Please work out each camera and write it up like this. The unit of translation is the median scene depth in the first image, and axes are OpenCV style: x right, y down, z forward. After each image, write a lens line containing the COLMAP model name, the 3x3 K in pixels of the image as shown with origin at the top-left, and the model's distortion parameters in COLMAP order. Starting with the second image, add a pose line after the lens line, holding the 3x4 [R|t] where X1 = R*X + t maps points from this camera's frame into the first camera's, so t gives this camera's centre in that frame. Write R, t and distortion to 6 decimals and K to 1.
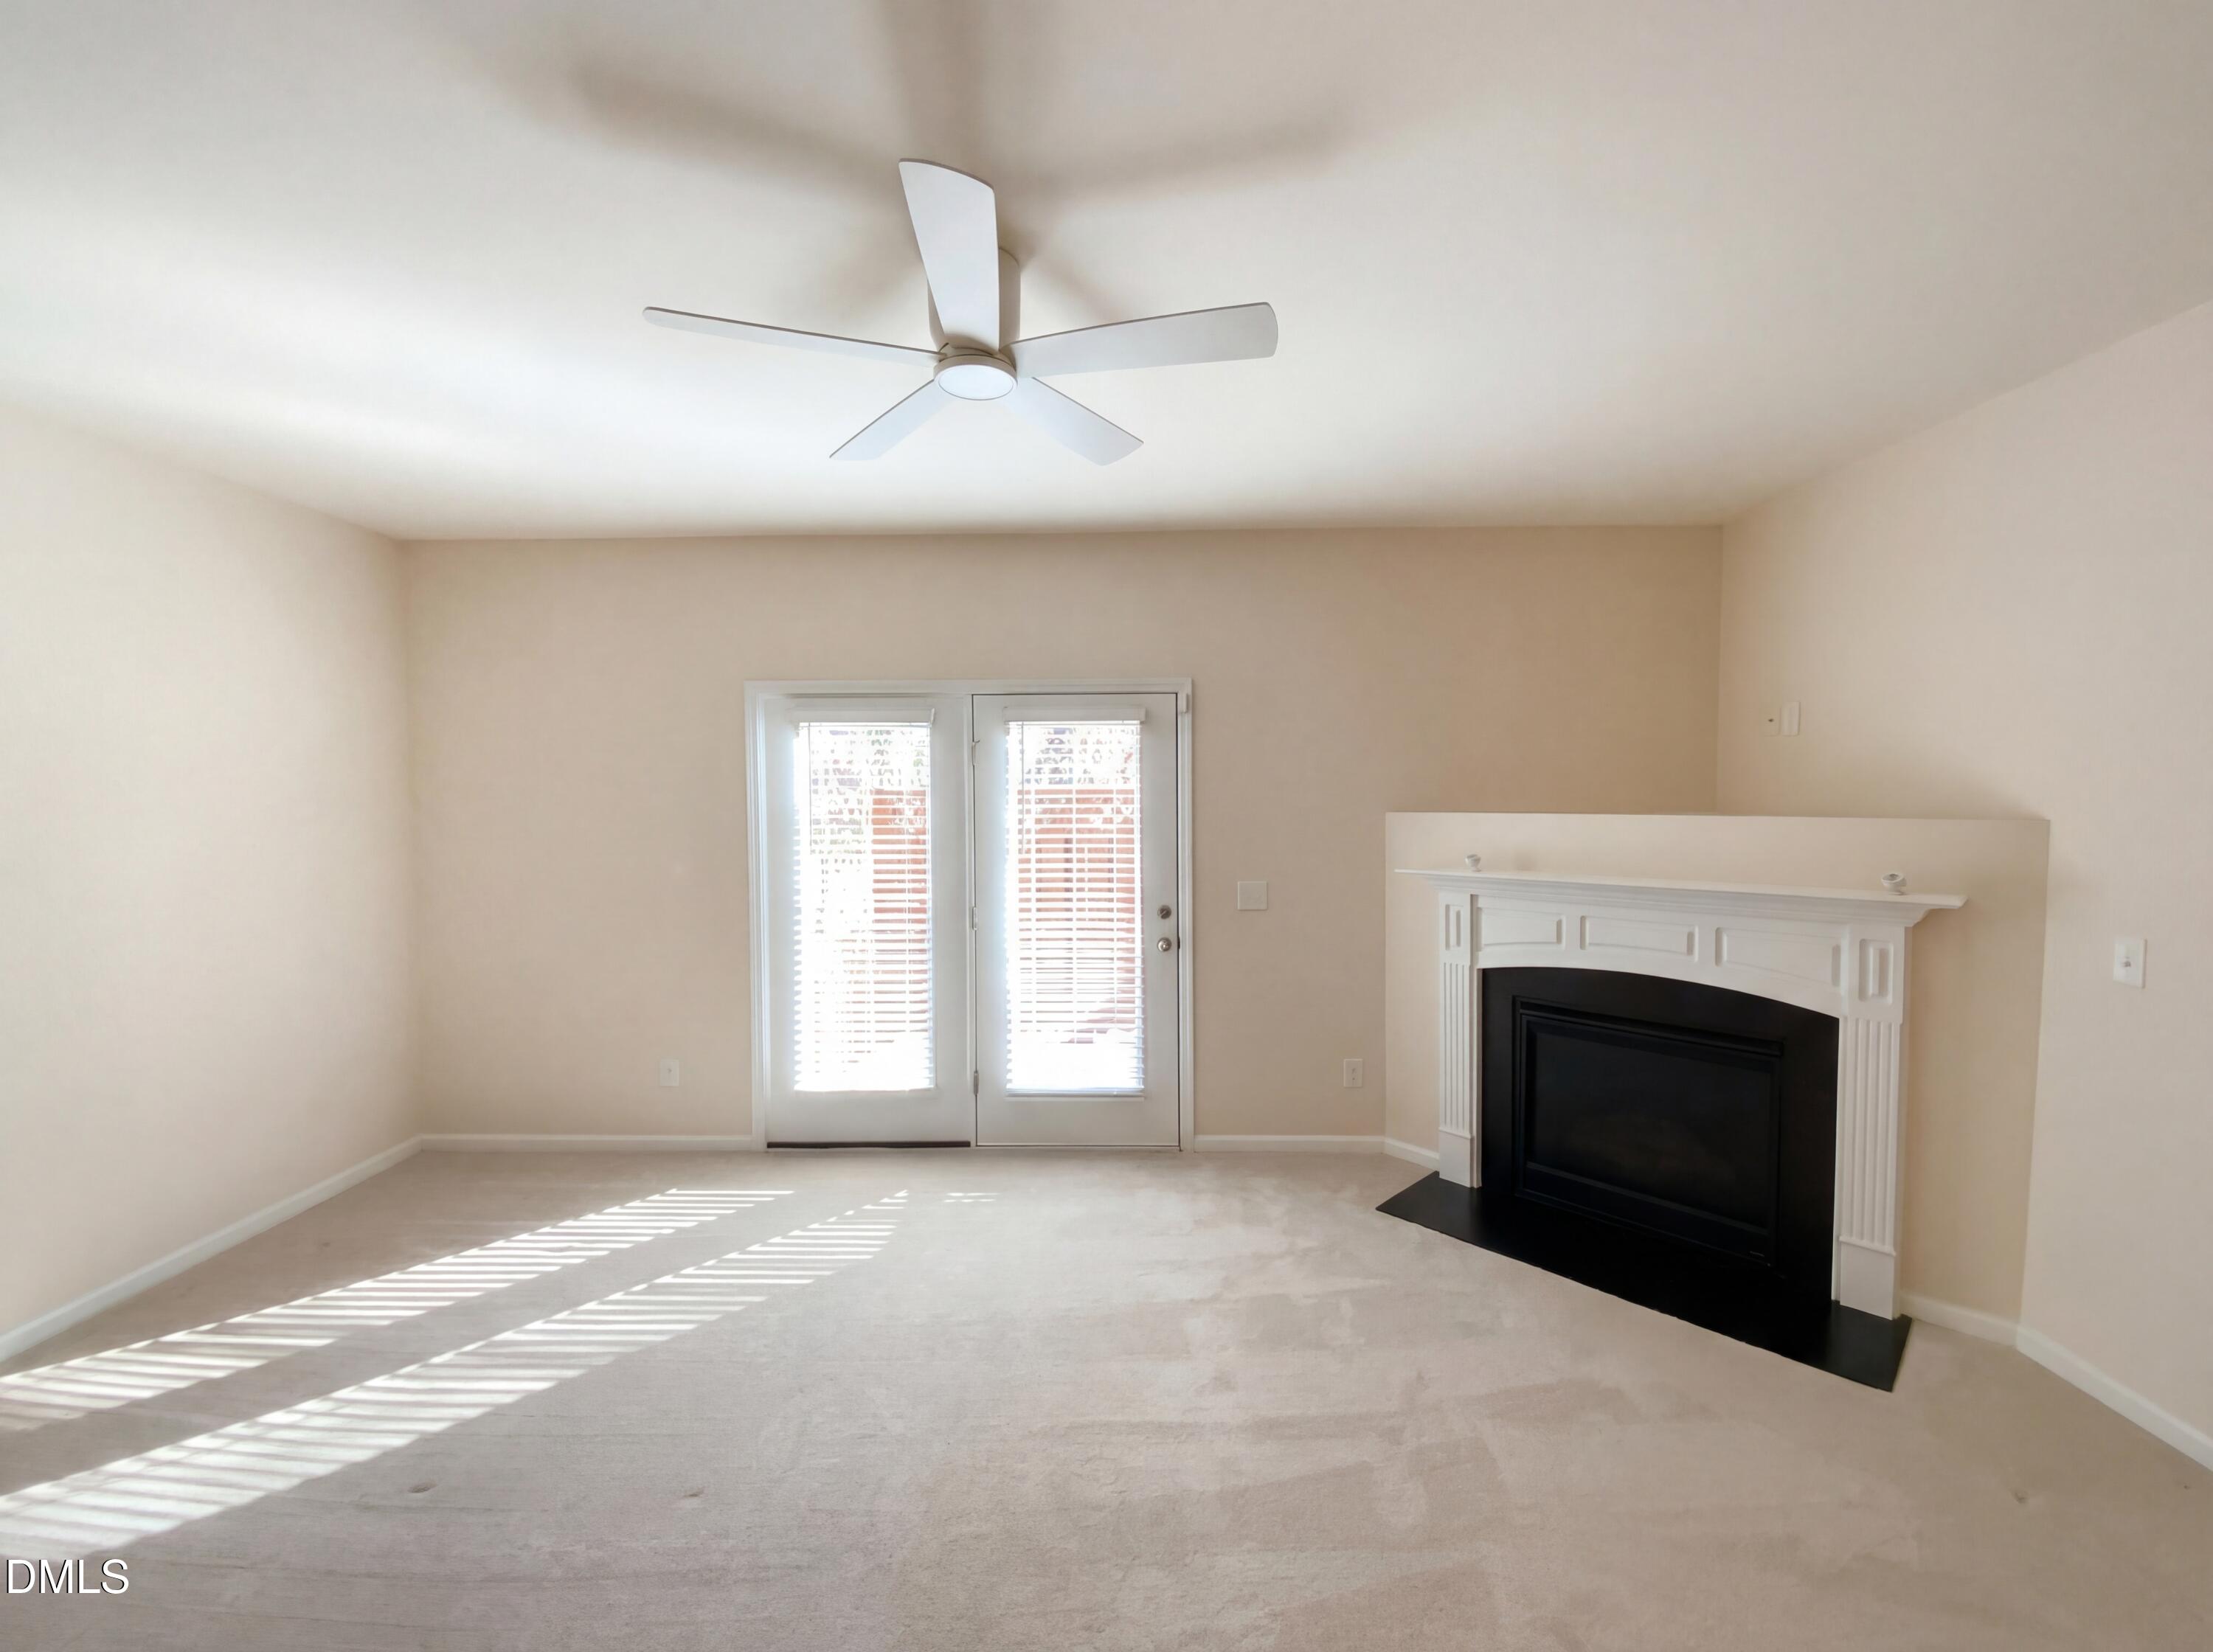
lens RADIAL K [[876.8, 0, 1115.0], [0, 876.8, 824.0], [0, 0, 1]] dist [-0.000044, -0.000177]
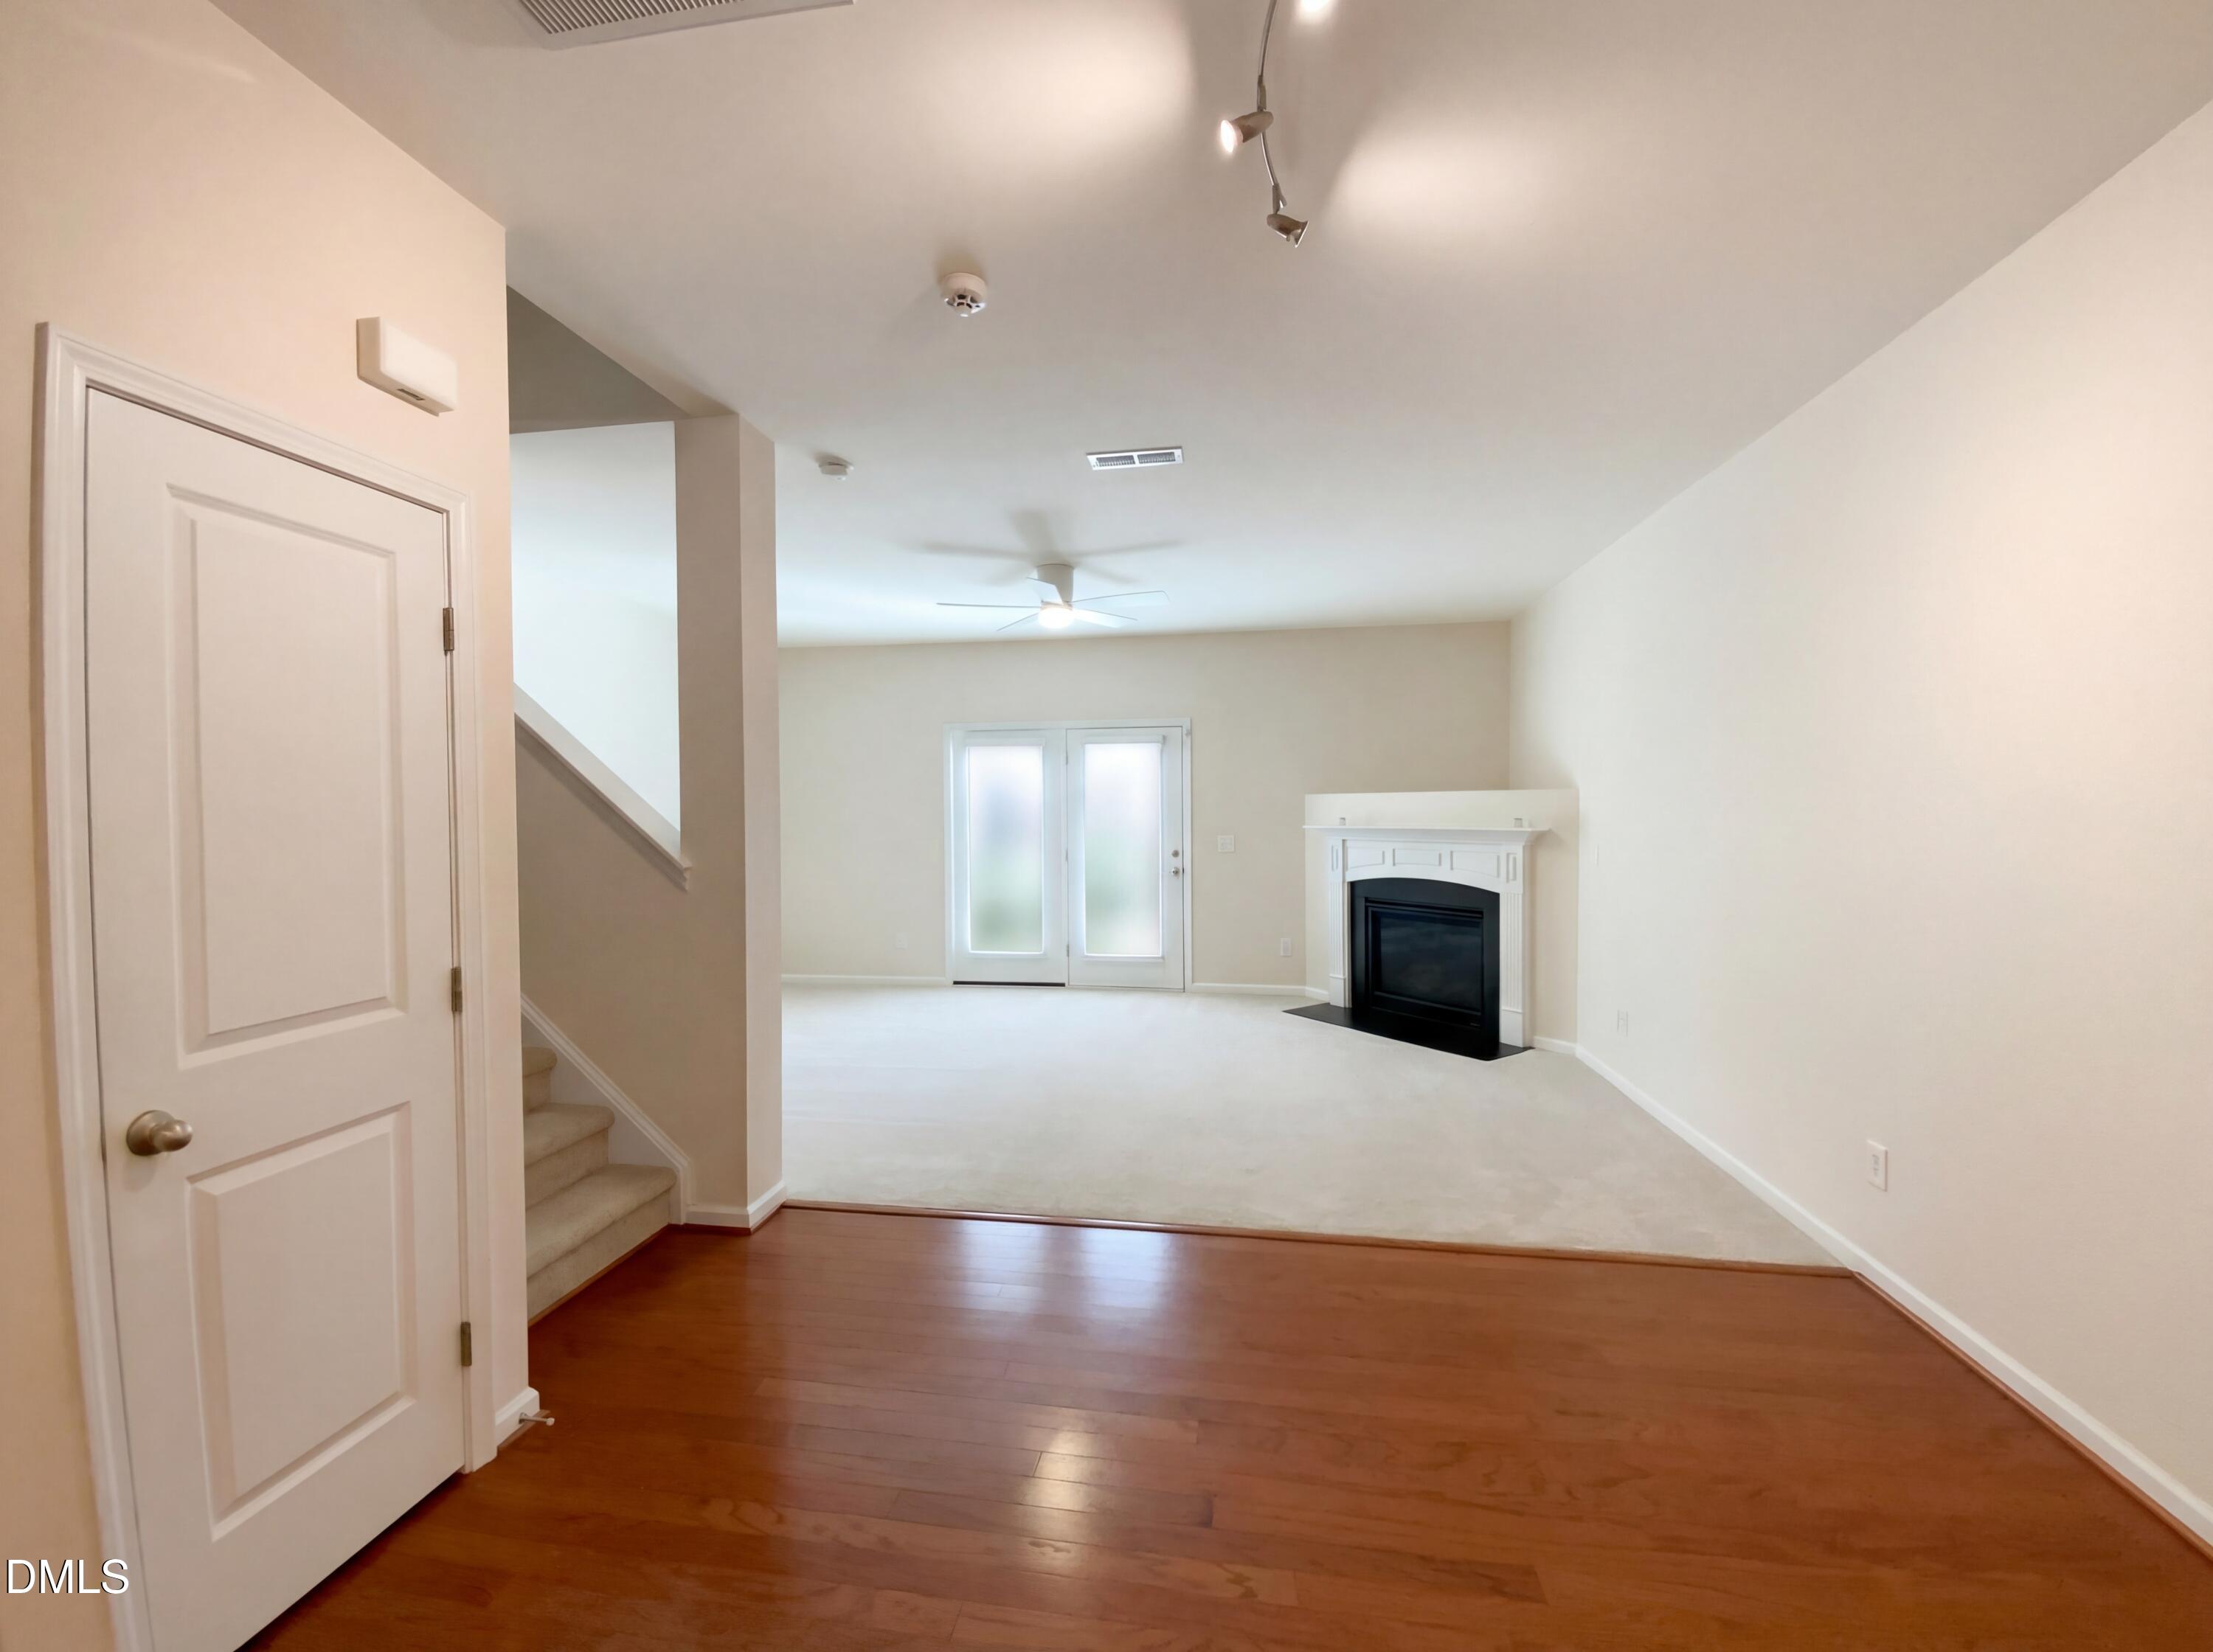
lens RADIAL K [[876.8, 0, 1097.9], [0, 876.8, 823.9], [0, 0, 1]] dist [-0.000044, -0.000177]
pose [[0.986586, -0.000847, -0.163239, 0.205556], [-0.002034, 0.999845, -0.017481, 0.080125], [0.163228, 0.017578, 0.986432, -0.799645]]
